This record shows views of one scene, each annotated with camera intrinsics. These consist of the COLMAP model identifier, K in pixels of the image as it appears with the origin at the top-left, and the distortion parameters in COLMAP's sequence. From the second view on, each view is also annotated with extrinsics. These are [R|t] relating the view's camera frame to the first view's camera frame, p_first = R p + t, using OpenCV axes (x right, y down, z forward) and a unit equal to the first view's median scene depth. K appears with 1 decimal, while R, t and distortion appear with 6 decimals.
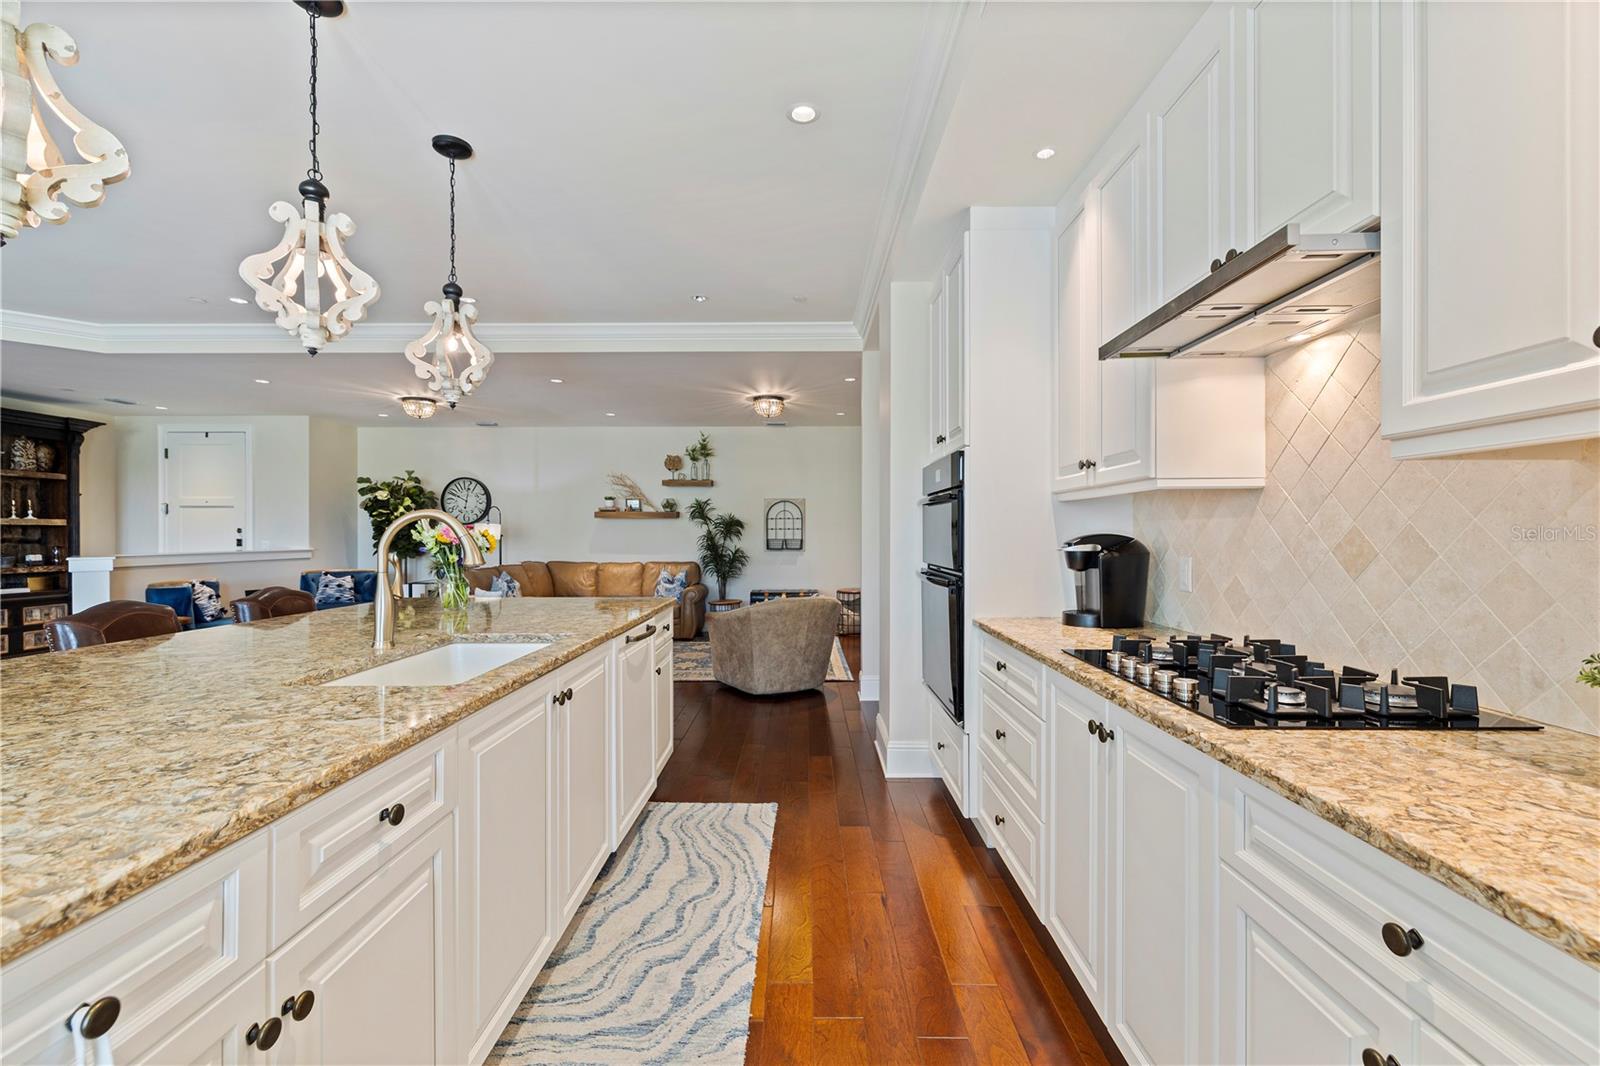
lens RADIAL K [[675.5, 0, 797.1], [0, 675.5, 532.9], [0, 0, 1]] dist [0.000205, 0.000952]
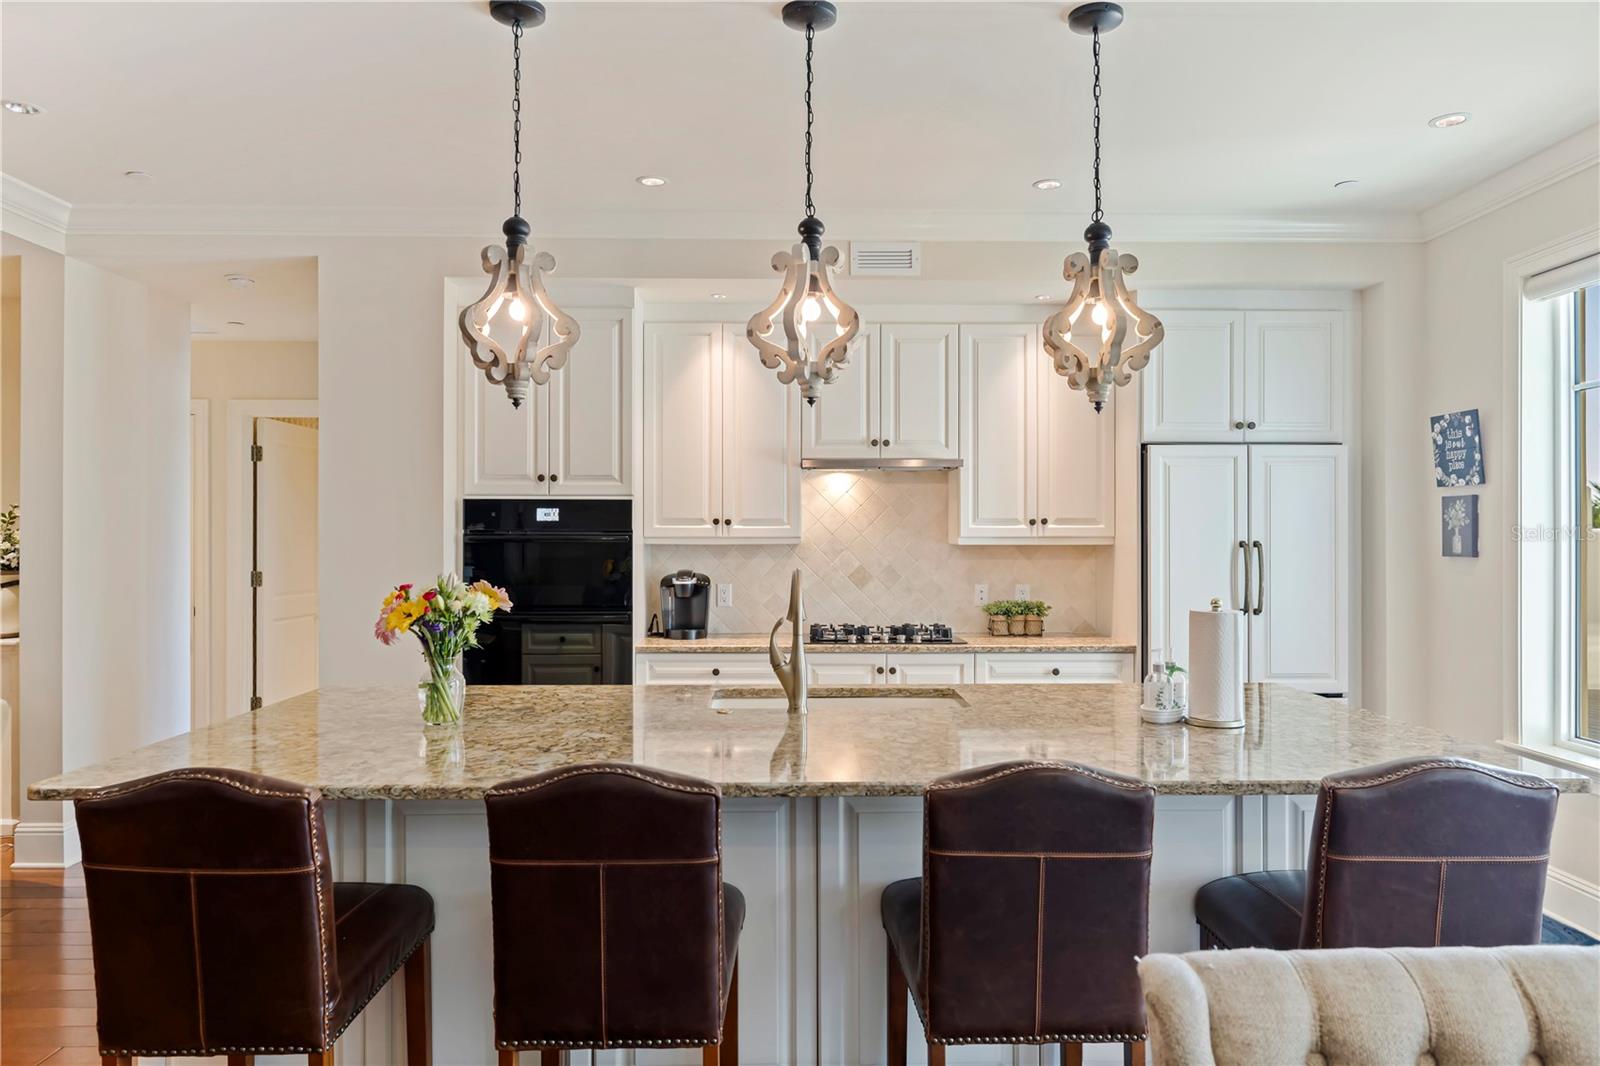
lens RADIAL K [[1106.4, 0, 796.8], [0, 1106.4, 519.8], [0, 0, 1]] dist [-0.013724, 0.001110]
pose [[-0.029275, 0.015202, 0.999456, -0.535716], [-0.001048, 0.999883, -0.015239, -0.019717], [-0.999571, -0.001494, -0.029256, 0.256701]]
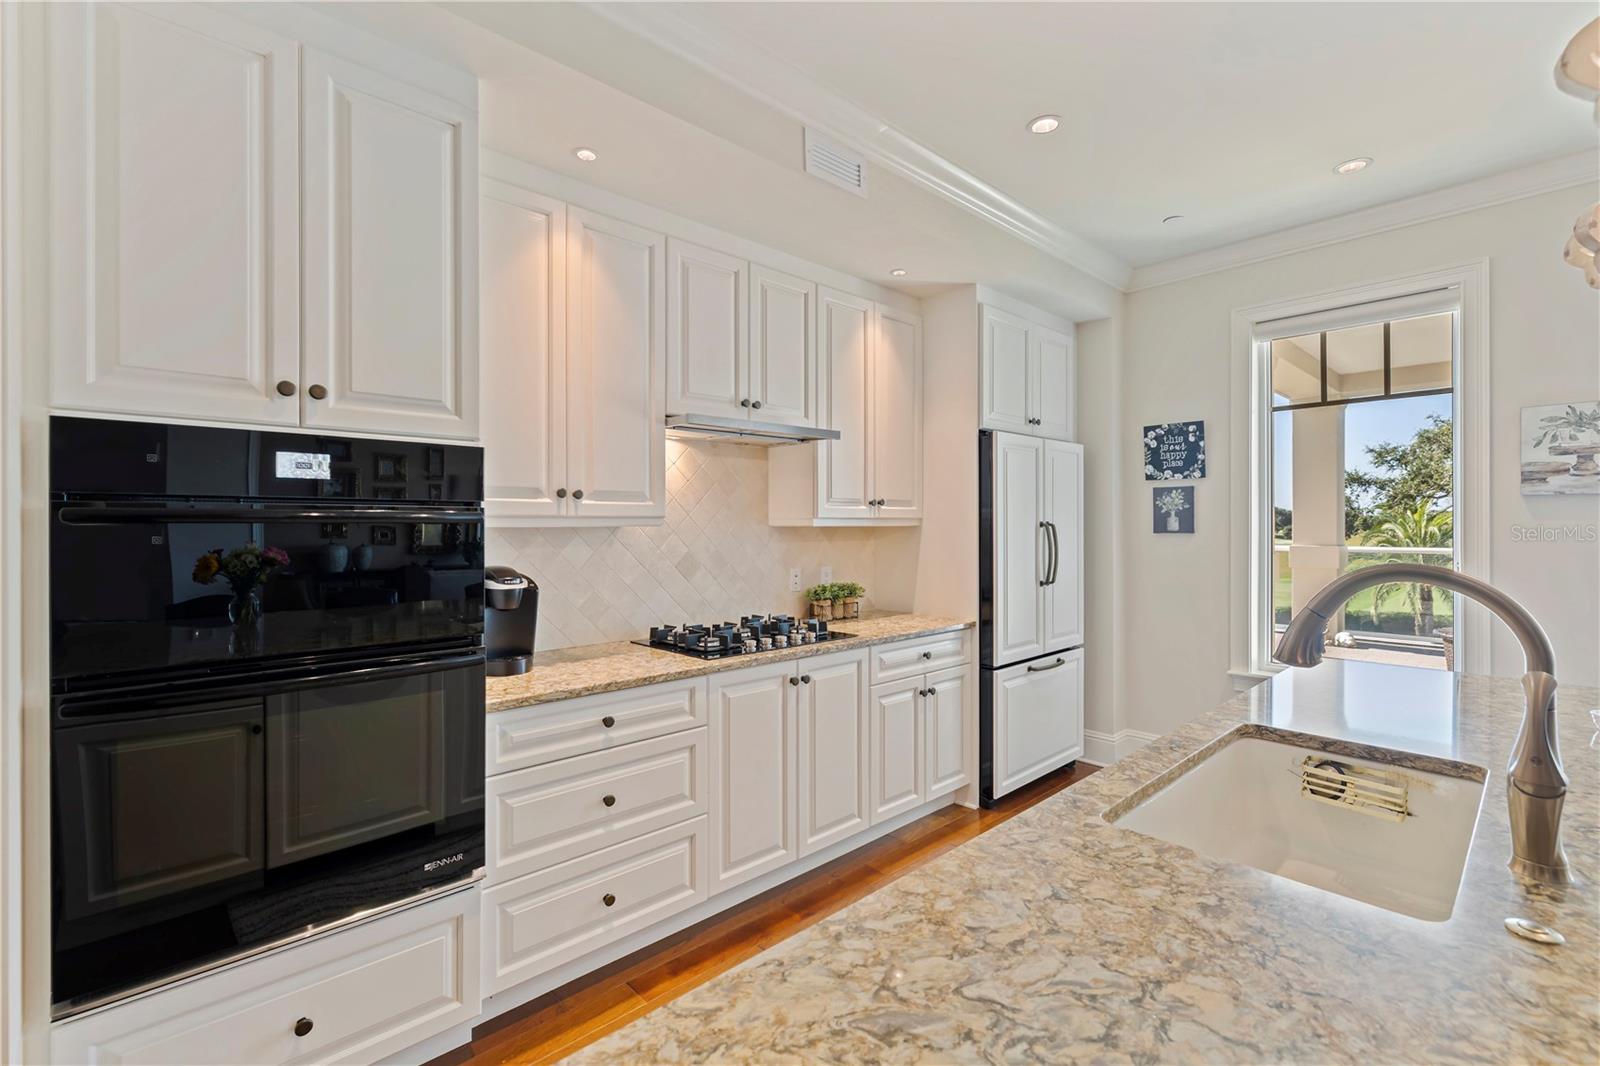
lens RADIAL K [[701.0, 0, 795.6], [0, 701.0, 525.0], [0, 0, 1]] dist [-0.002243, -0.000245]
pose [[-0.685575, 0.002904, 0.727997, -0.148196], [0.002402, 0.999996, -0.001727, -0.015190], [-0.727998, 0.000564, -0.685579, 0.409453]]
